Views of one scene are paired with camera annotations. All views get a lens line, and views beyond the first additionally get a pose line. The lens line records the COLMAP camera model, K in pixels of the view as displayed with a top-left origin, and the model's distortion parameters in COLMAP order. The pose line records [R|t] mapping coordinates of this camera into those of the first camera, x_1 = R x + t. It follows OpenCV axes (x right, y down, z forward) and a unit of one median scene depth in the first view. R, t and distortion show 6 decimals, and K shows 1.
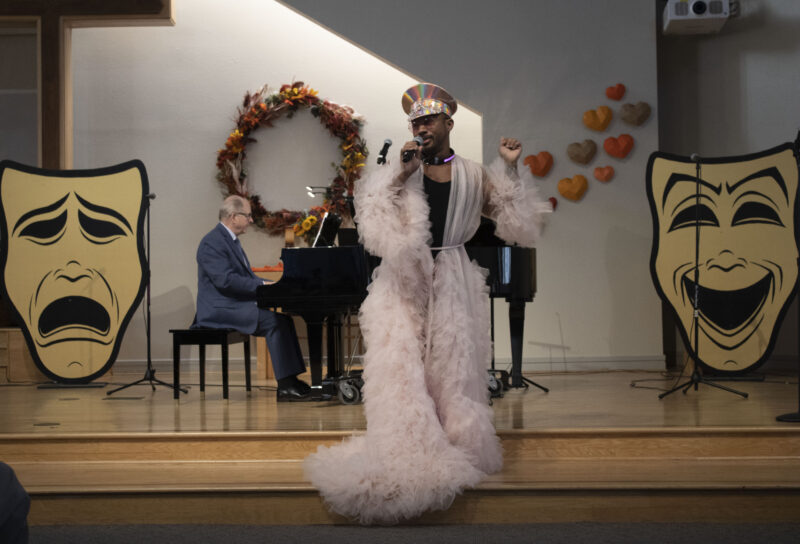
lens RADIAL K [[1416.3, 0, 390.8], [0, 1416.3, 275.7], [0, 0, 1]] dist [0.012248, 0.000000]
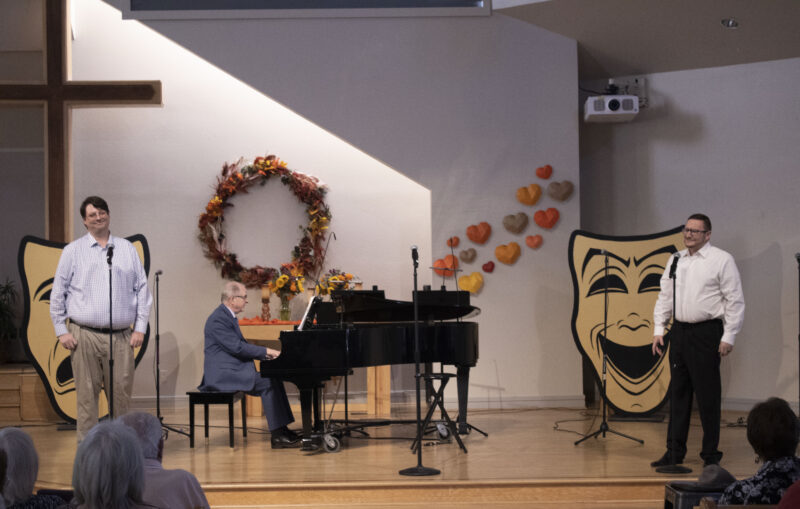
lens RADIAL K [[1548.9, 0, 411.5], [0, 1548.9, 276.3], [0, 0, 1]] dist [0.039003, 0.000000]
pose [[0.997813, 0.001127, 0.066091, -0.036637], [-0.002558, 0.999764, 0.021561, -0.070597], [-0.066051, -0.021683, 0.997581, -0.280956]]
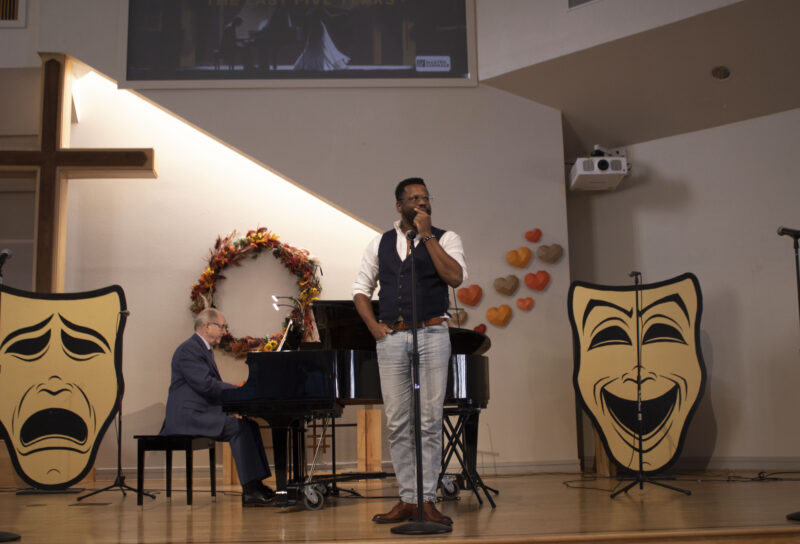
lens RADIAL K [[955.3, 0, 418.5], [0, 955.3, 299.0], [0, 0, 1]] dist [-0.082918, 0.000000]
pose [[0.994603, 0.006429, 0.103552, -0.019259], [0.005823, 0.993046, -0.117584, 0.016457], [-0.103588, 0.117553, 0.987649, 0.228065]]
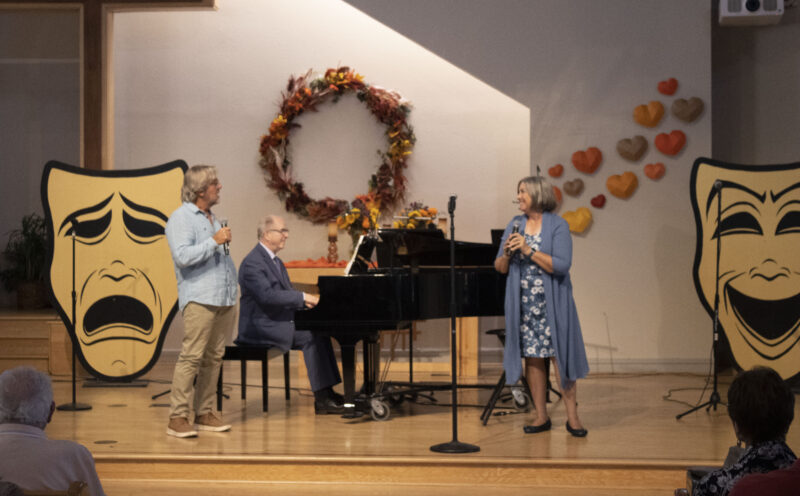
lens RADIAL K [[1848.5, 0, 370.7], [0, 1848.5, 210.0], [0, 0, 1]] dist [0.081827, 0.000000]
pose [[0.997955, 0.010062, -0.063130, 0.036452], [-0.008599, 0.999689, 0.023410, -0.073279], [0.063346, -0.022820, 0.997731, -0.283789]]
